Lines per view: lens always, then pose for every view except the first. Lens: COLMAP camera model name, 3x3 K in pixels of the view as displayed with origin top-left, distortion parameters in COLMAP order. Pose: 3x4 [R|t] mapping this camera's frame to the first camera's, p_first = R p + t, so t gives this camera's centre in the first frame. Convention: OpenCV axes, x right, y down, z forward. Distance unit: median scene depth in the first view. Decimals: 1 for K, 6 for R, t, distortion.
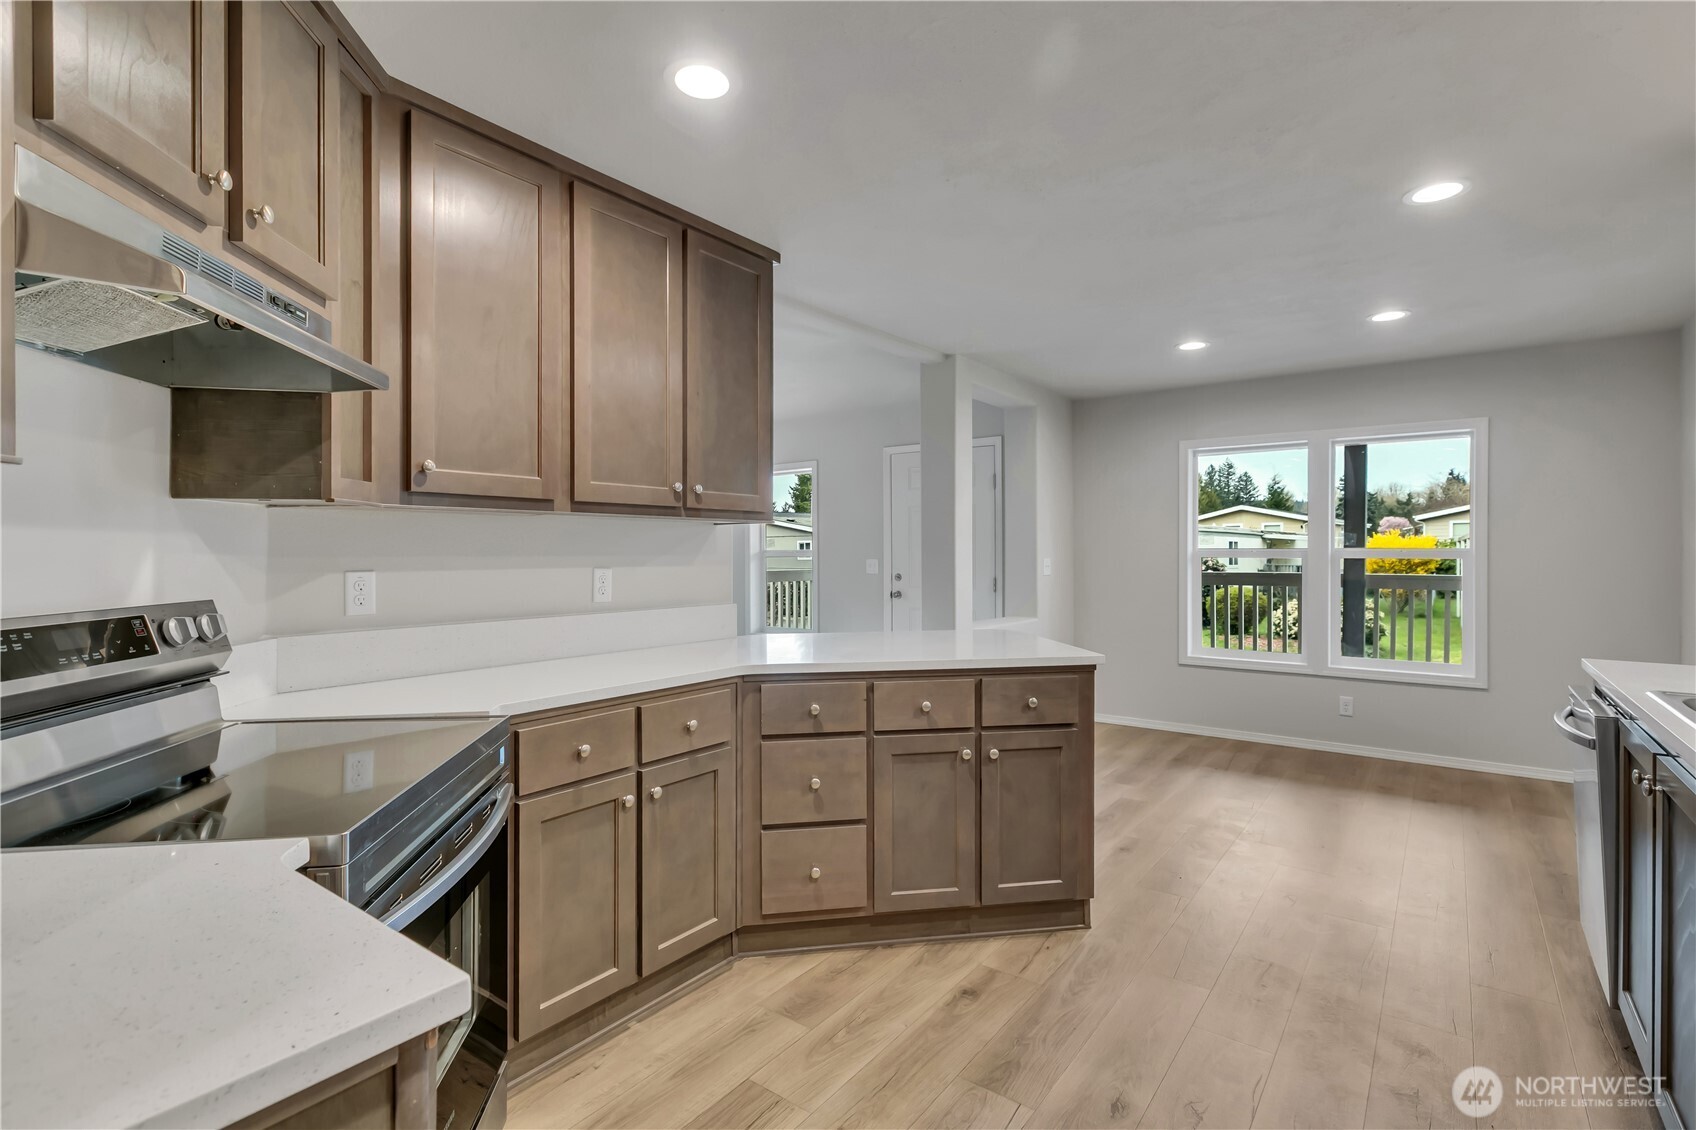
lens RADIAL K [[787.4, 0, 870.3], [0, 787.4, 562.8], [0, 0, 1]] dist [0.001225, 0.000492]
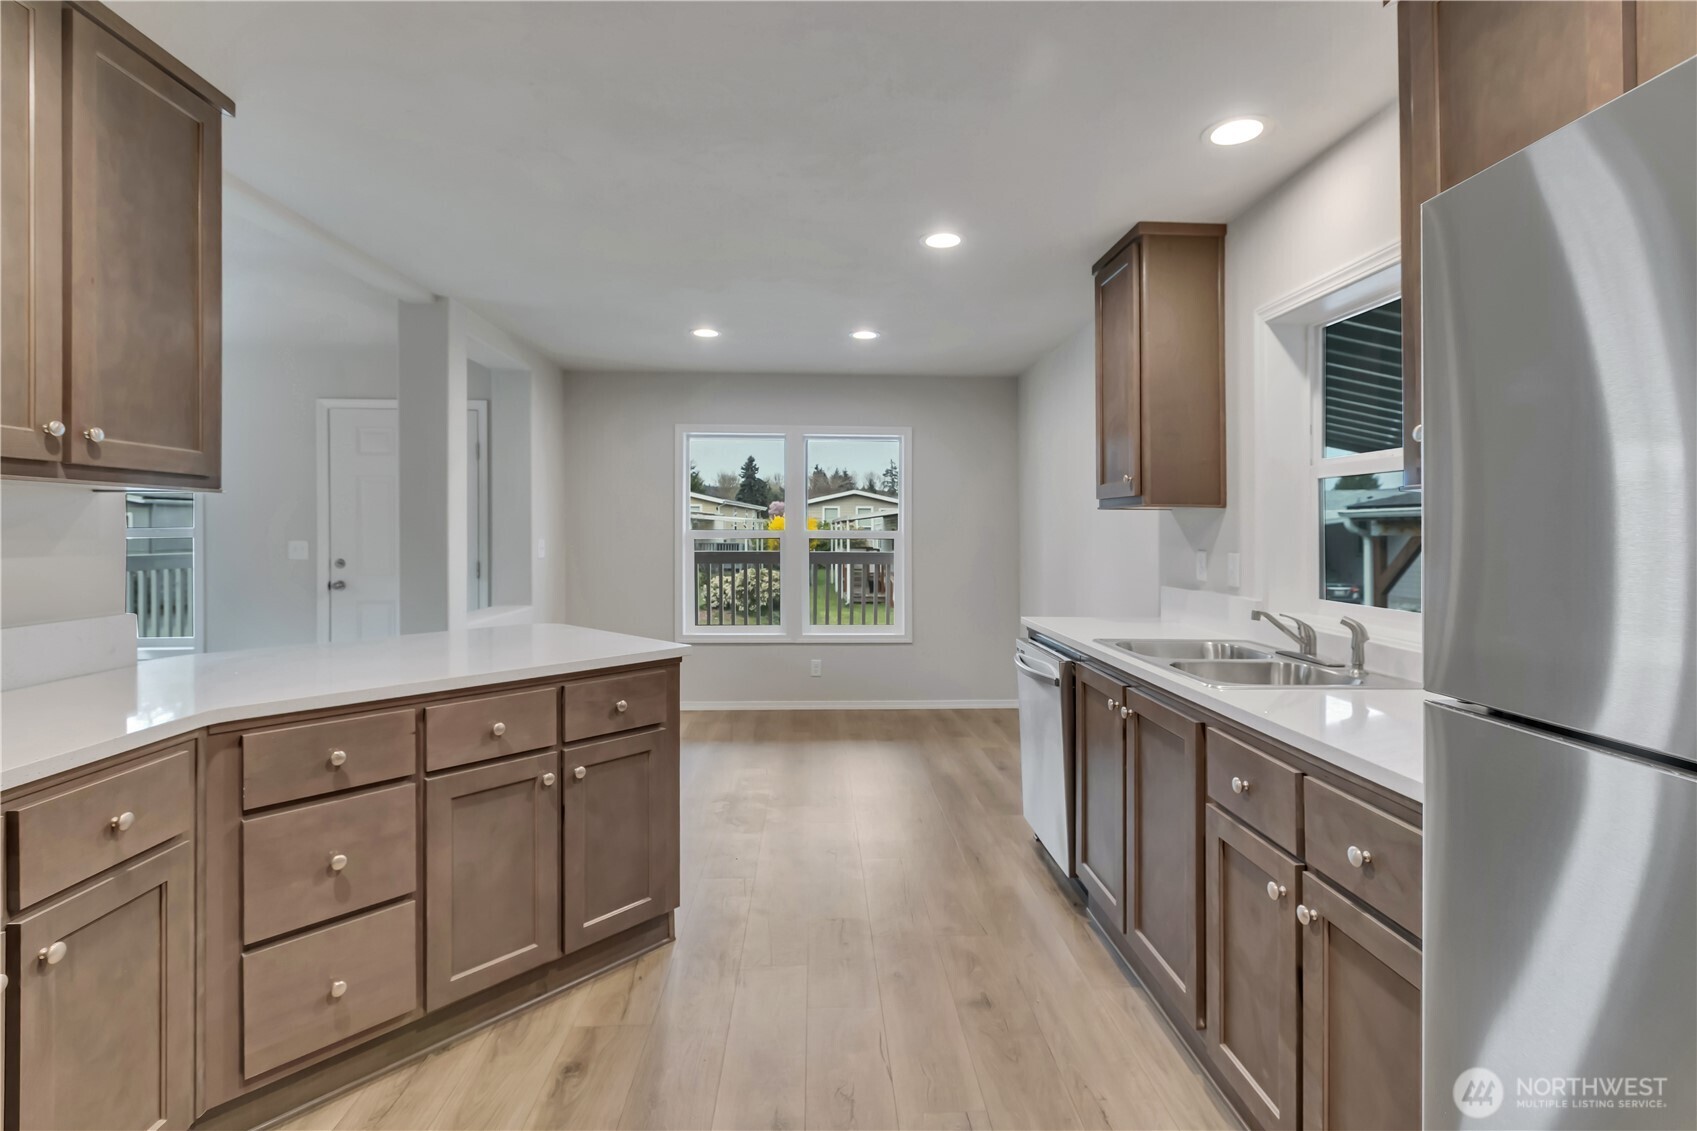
lens RADIAL K [[785.3, 0, 850.6], [0, 785.3, 533.1], [0, 0, 1]] dist [0.001694, 0.000425]
pose [[0.779497, 0.002385, 0.626401, -0.148222], [0.003916, 0.999955, -0.008681, -0.008528], [-0.626393, 0.009220, 0.779453, 0.148149]]
